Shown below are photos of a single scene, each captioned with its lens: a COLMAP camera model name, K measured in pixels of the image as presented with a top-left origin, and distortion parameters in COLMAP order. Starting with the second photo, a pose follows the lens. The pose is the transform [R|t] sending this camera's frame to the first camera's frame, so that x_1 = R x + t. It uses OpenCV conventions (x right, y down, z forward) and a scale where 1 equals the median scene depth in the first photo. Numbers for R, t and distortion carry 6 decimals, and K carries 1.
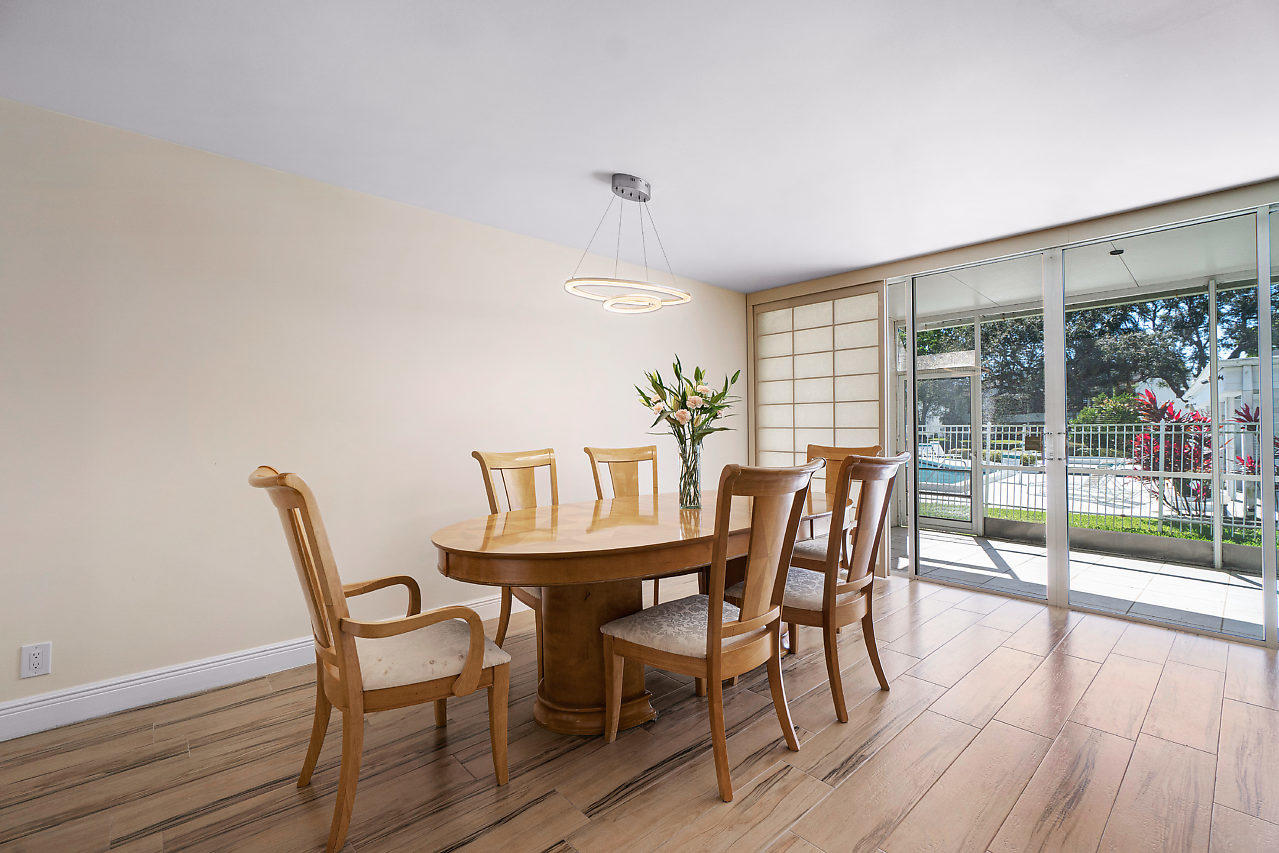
lens RADIAL K [[553.1, 0, 629.3], [0, 553.1, 422.1], [0, 0, 1]] dist [-0.000998, -0.000520]
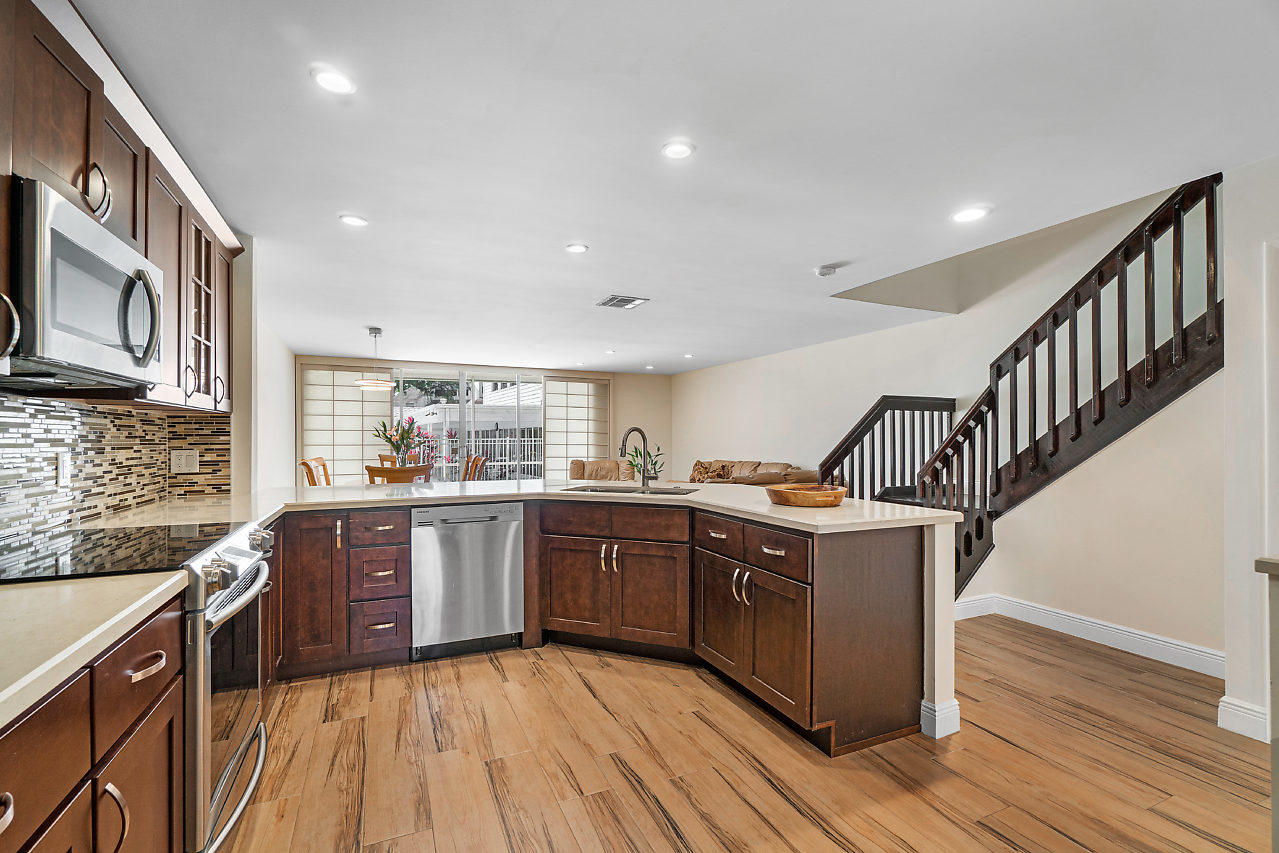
lens RADIAL K [[547.2, 0, 627.5], [0, 547.2, 439.1], [0, 0, 1]] dist [-0.002776, -0.000147]
pose [[0.308806, -0.003828, 0.951117, -1.295178], [-0.007324, 0.999953, 0.006402, -0.031445], [-0.951097, -0.008943, 0.308763, -0.433966]]
